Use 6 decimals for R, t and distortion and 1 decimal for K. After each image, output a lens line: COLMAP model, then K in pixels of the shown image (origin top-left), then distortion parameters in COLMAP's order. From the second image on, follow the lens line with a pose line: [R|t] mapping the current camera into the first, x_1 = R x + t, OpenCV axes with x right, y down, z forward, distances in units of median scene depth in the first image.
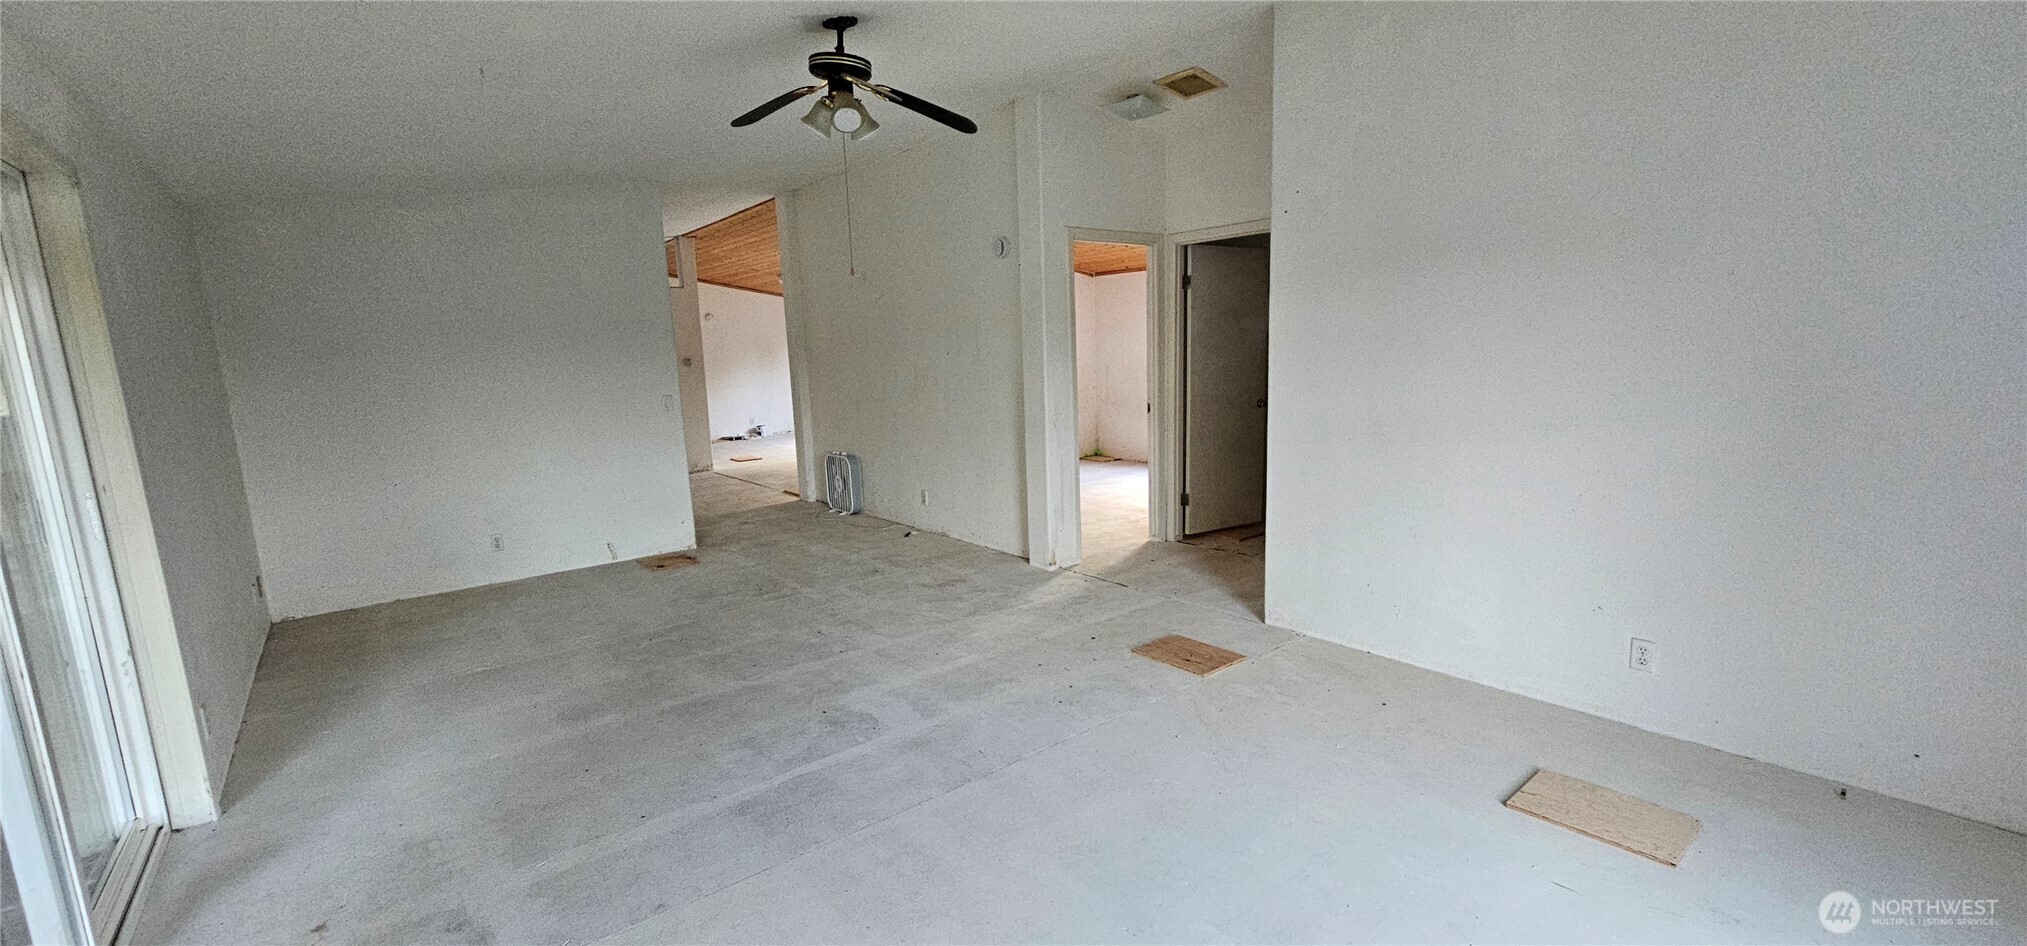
lens RADIAL K [[822.2, 0, 1013.2], [0, 822.2, 489.5], [0, 0, 1]] dist [-0.000996, 0.000768]
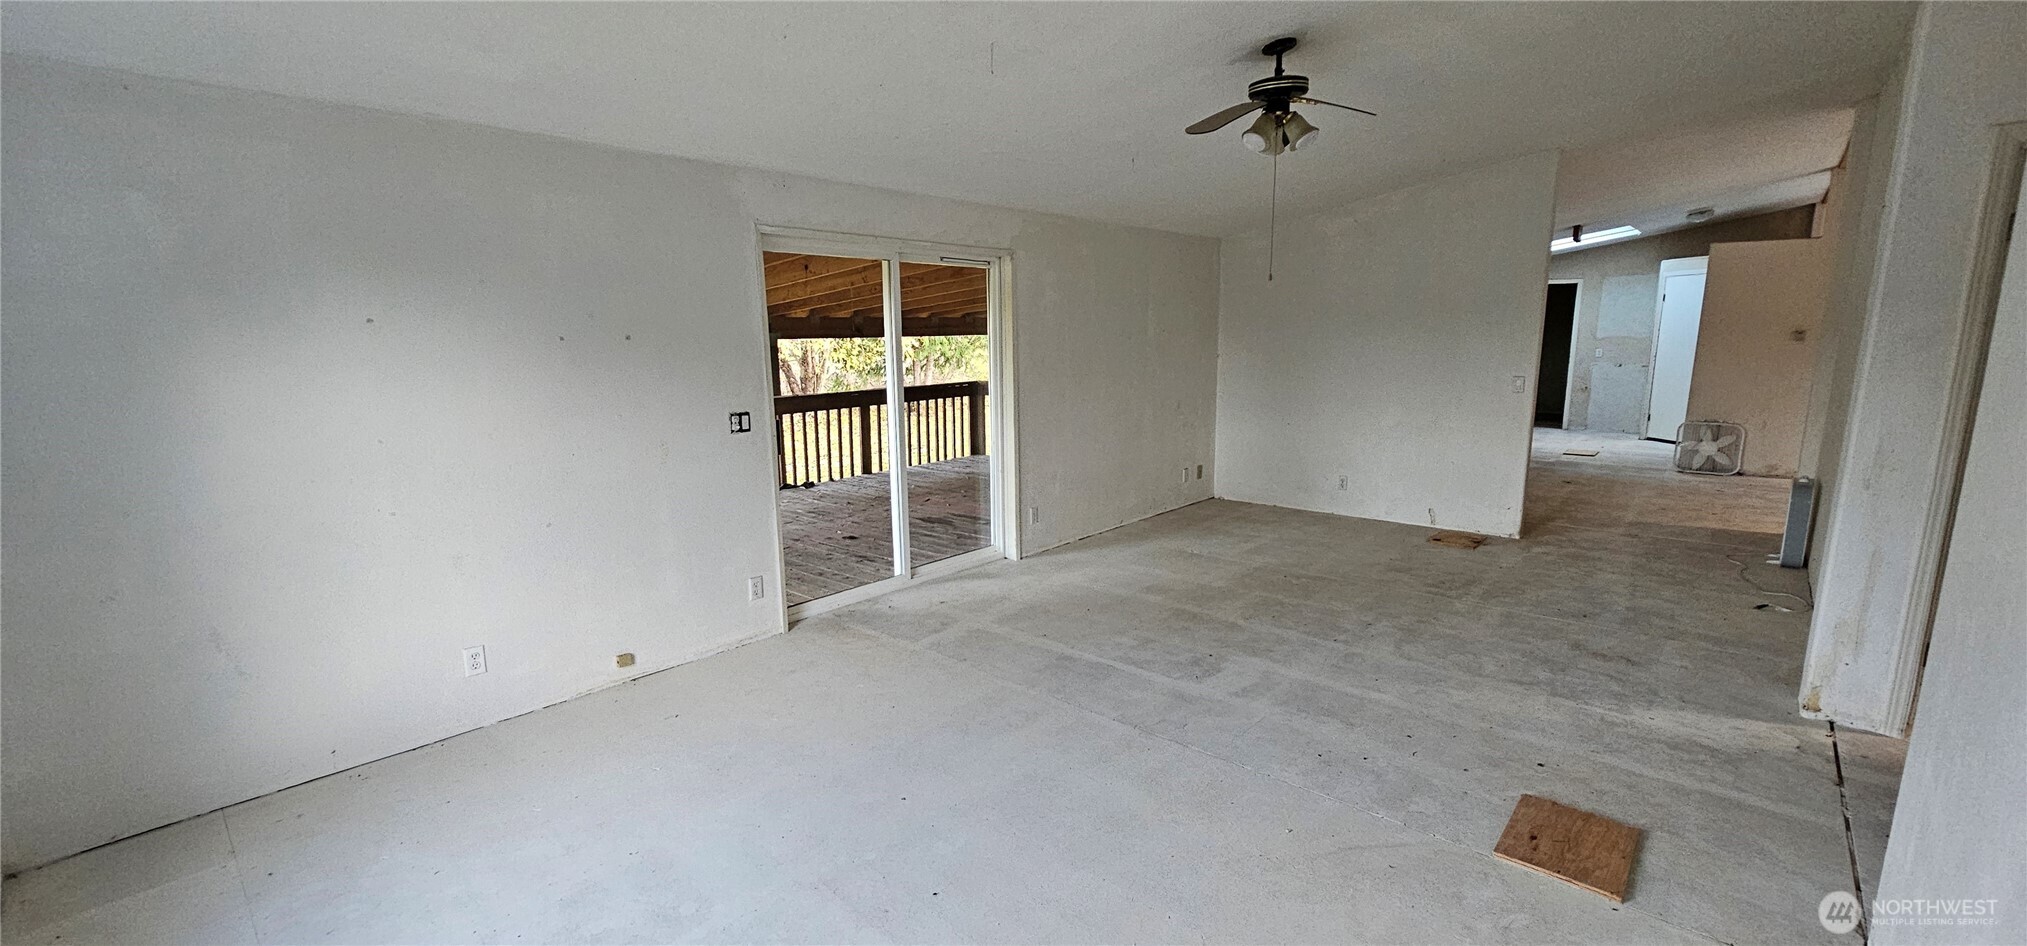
lens RADIAL K [[822.2, 0, 1013.2], [0, 822.2, 489.5], [0, 0, 1]] dist [-0.000996, 0.000768]
pose [[0.153807, 0.218337, -0.963676, 0.650954], [-0.159965, 0.967918, 0.193767, -0.114063], [0.975066, 0.124352, 0.183799, 0.383565]]
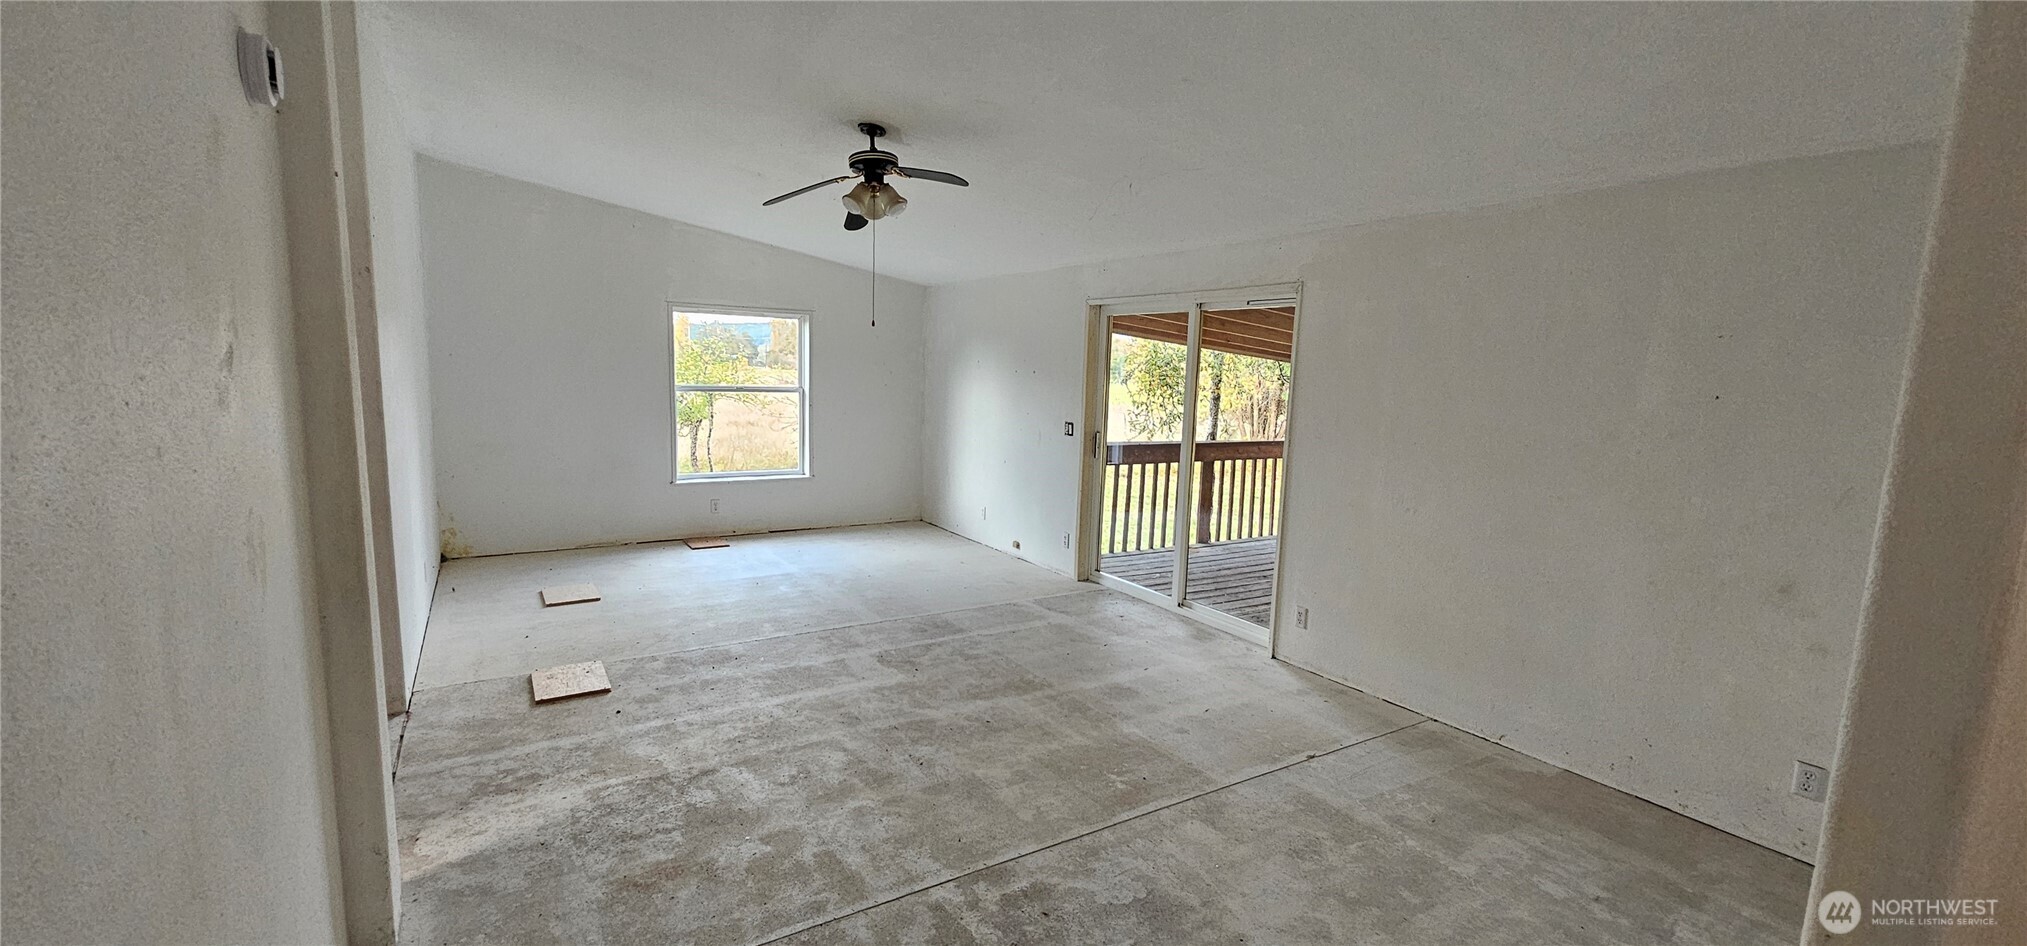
lens RADIAL K [[822.2, 0, 1013.2], [0, 822.2, 489.5], [0, 0, 1]] dist [-0.000996, 0.000768]
pose [[-0.992931, -0.012786, 0.118003, -0.419920], [0.023933, 0.952194, 0.304557, -0.302971], [-0.116256, 0.305228, -0.945156, 1.683060]]
